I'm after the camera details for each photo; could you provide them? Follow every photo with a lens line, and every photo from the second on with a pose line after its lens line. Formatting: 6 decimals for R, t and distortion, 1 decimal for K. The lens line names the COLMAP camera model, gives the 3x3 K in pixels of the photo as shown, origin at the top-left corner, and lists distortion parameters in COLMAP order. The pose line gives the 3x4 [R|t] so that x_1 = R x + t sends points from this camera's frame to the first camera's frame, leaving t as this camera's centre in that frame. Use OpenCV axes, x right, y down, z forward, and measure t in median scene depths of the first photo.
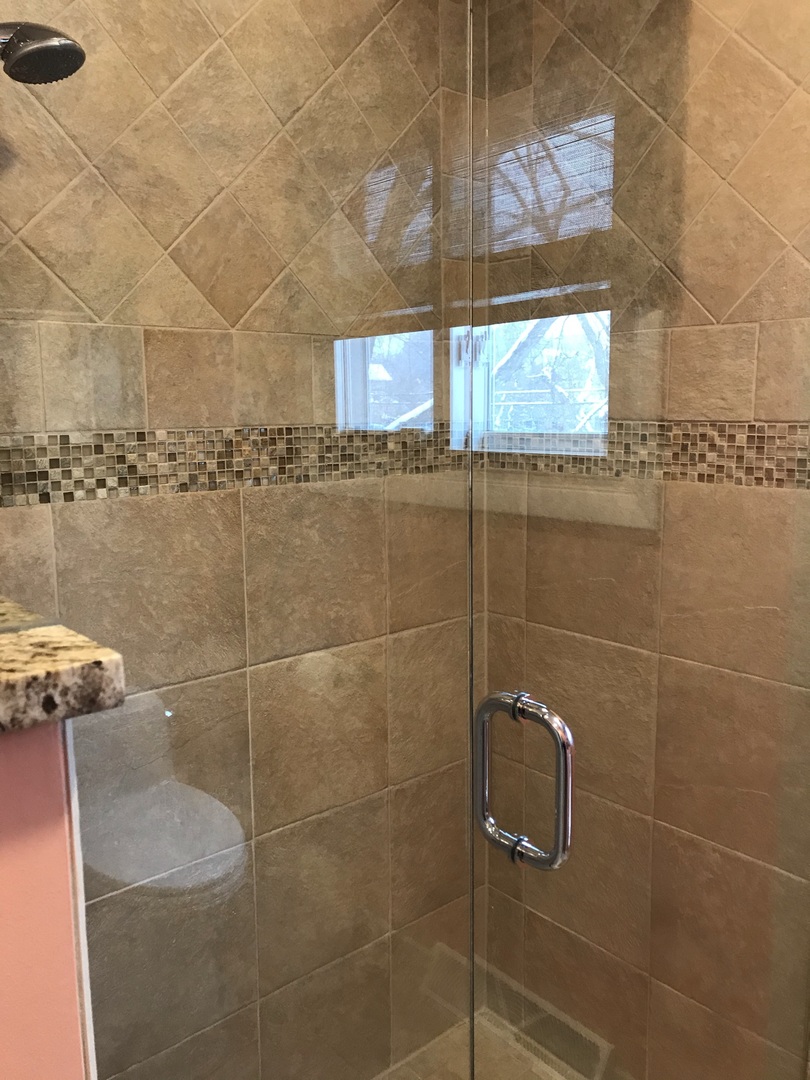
lens RADIAL K [[882.1, 0, 405.0], [0, 882.1, 540.0], [0, 0, 1]] dist [0.004154, -0.042585]
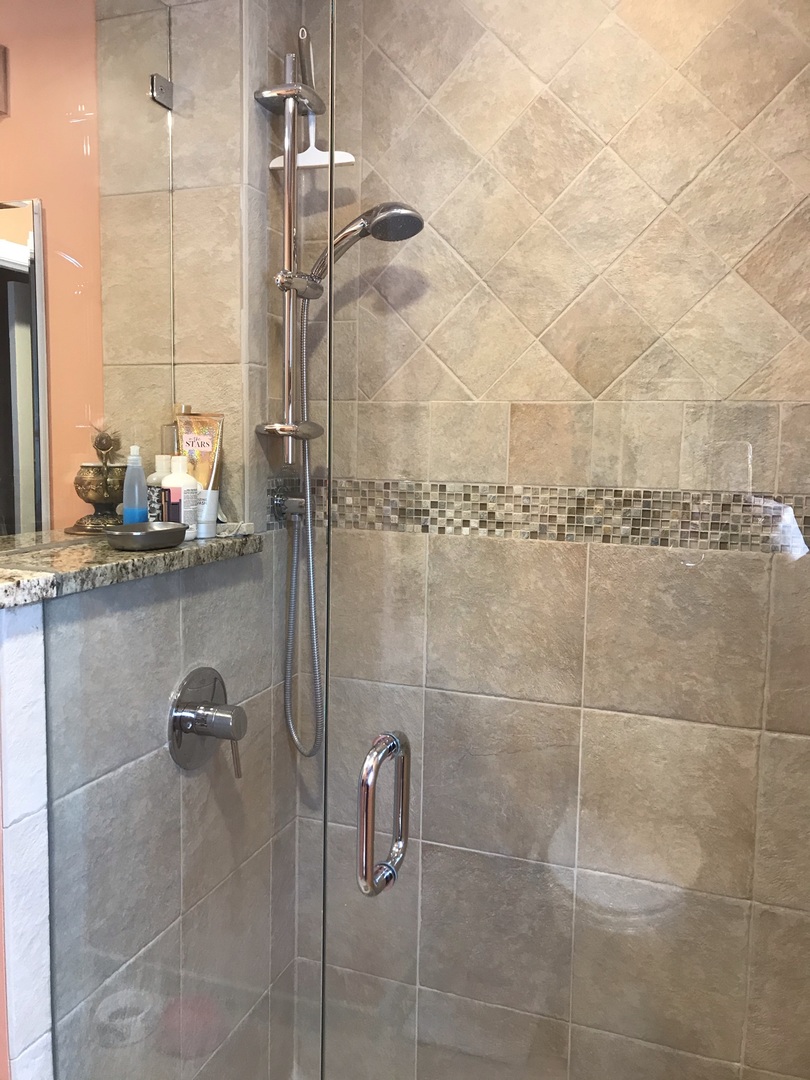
lens RADIAL K [[882.1, 0, 405.0], [0, 882.1, 540.0], [0, 0, 1]] dist [0.004154, -0.042585]
pose [[0.464729, 0.111585, -0.878394, 0.700249], [-0.160998, 0.986140, 0.040094, -0.072111], [0.870693, 0.122786, 0.476253, 0.289798]]
